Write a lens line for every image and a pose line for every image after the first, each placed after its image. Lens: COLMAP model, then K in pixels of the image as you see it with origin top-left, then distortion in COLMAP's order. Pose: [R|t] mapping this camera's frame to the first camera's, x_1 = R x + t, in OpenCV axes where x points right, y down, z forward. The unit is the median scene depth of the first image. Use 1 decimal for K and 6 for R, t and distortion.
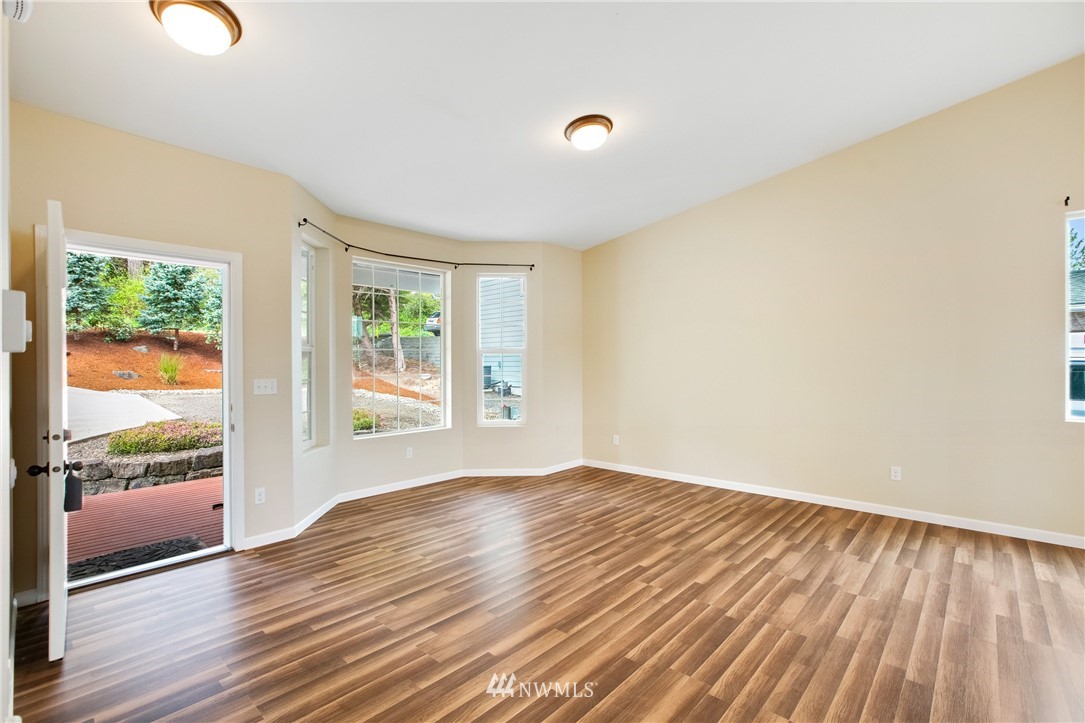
lens RADIAL K [[489.0, 0, 542.5], [0, 489.0, 361.5], [0, 0, 1]] dist [-0.011250, -0.000051]
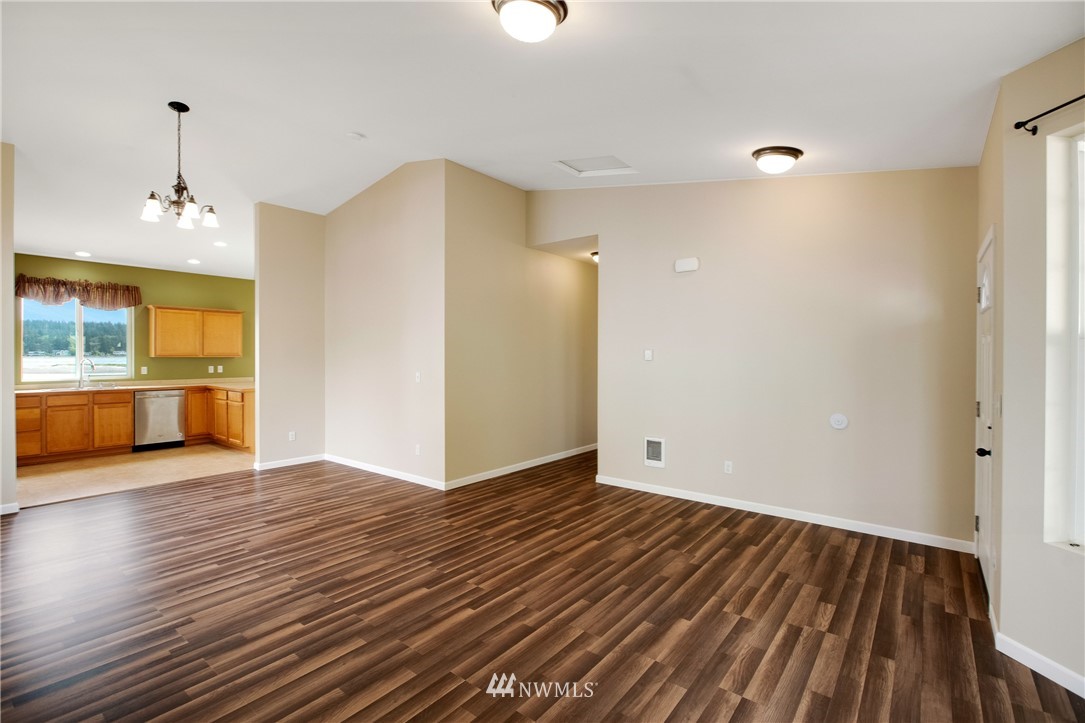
lens RADIAL K [[489.0, 0, 542.5], [0, 489.0, 361.5], [0, 0, 1]] dist [-0.011250, -0.000051]
pose [[-0.996903, 0.001466, -0.078626, 0.158968], [0.000698, 0.999952, 0.009802, -0.022565], [0.078637, 0.009717, -0.996856, 1.995107]]
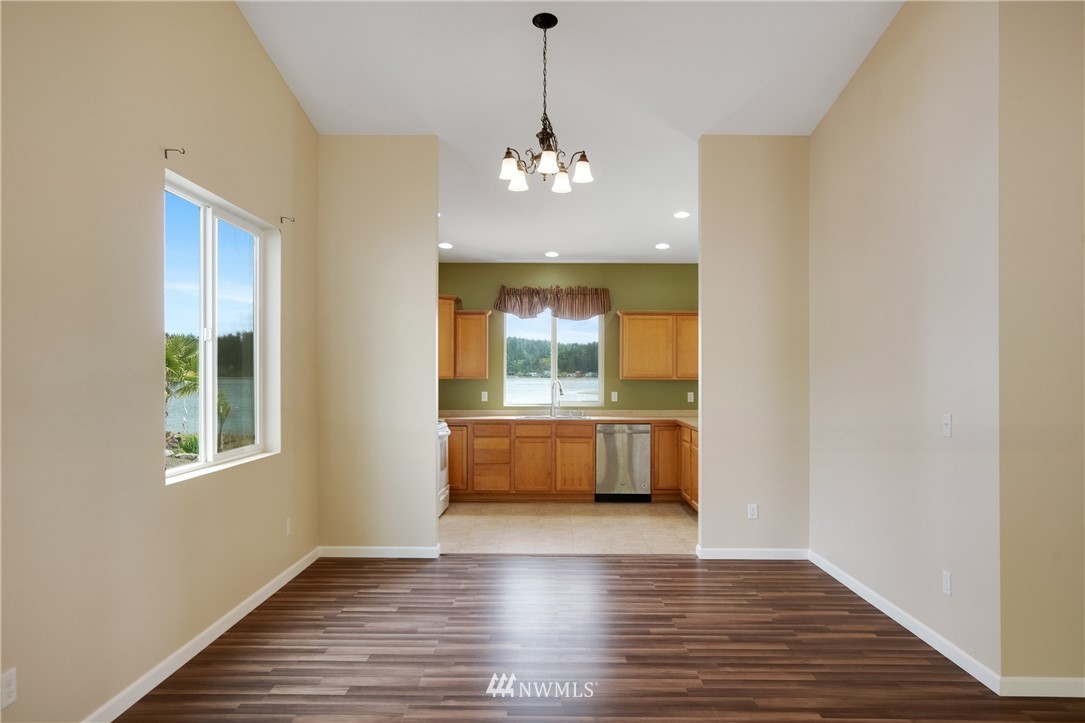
lens RADIAL K [[745.6, 0, 543.8], [0, 745.6, 374.6], [0, 0, 1]] dist [-0.004051, -0.000095]
pose [[-0.666671, 0.003986, 0.745342, -0.010433], [-0.000320, 0.999984, -0.005634, -0.023607], [-0.745352, -0.003994, -0.666659, 1.509311]]
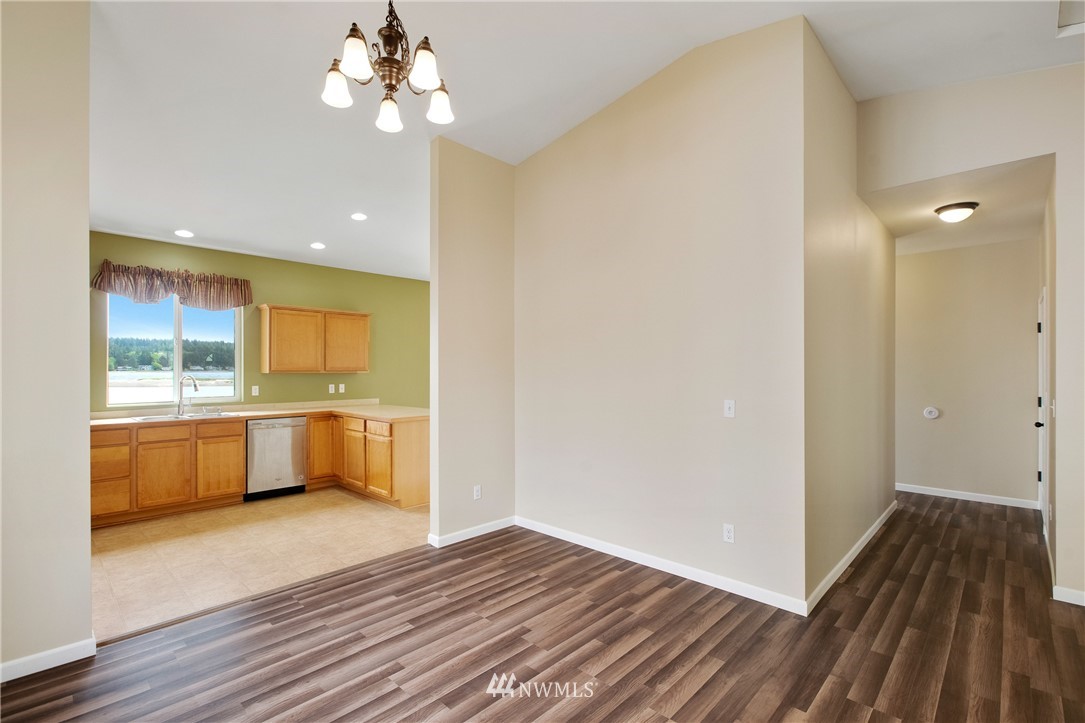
lens RADIAL K [[492.1, 0, 540.5], [0, 492.1, 372.3], [0, 0, 1]] dist [-0.005904, -0.000062]
pose [[-0.999656, 0.002886, 0.026078, 0.854789], [0.002967, 0.999991, 0.003051, -0.028509], [-0.026069, 0.003128, -0.999655, 1.218500]]
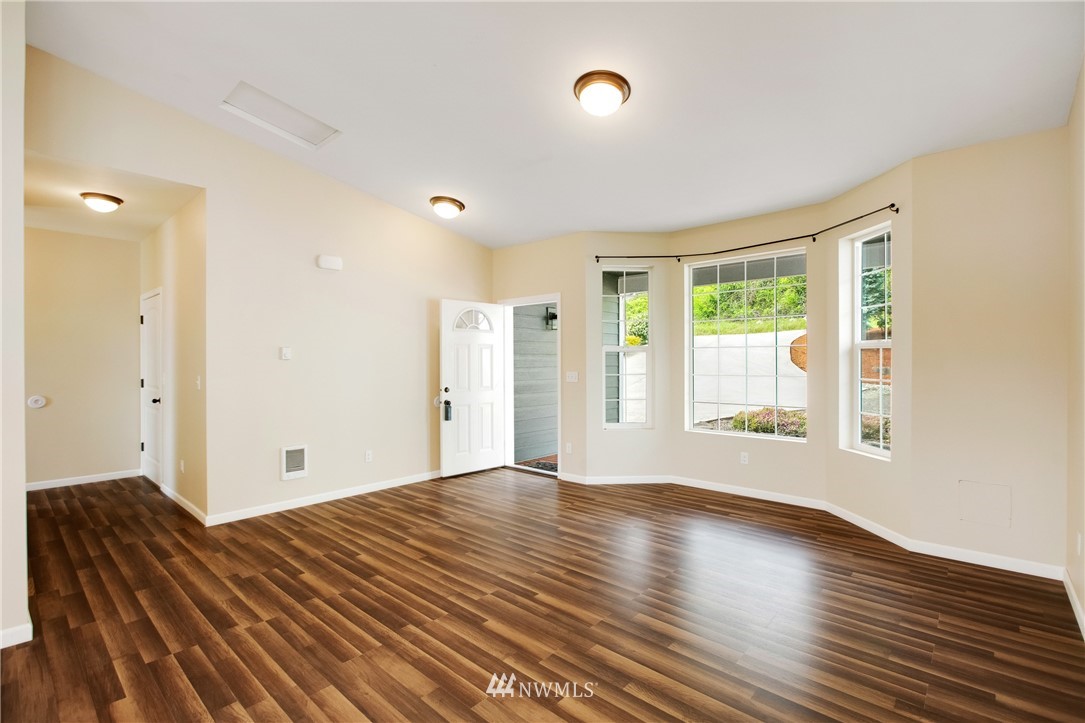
lens RADIAL K [[489.0, 0, 542.5], [0, 489.0, 361.5], [0, 0, 1]] dist [-0.011250, -0.000051]
pose [[0.014117, 0.001616, -0.999899, 1.156464], [0.005253, 0.999985, 0.001690, 0.000686], [0.999887, -0.005277, 0.014108, 1.078921]]
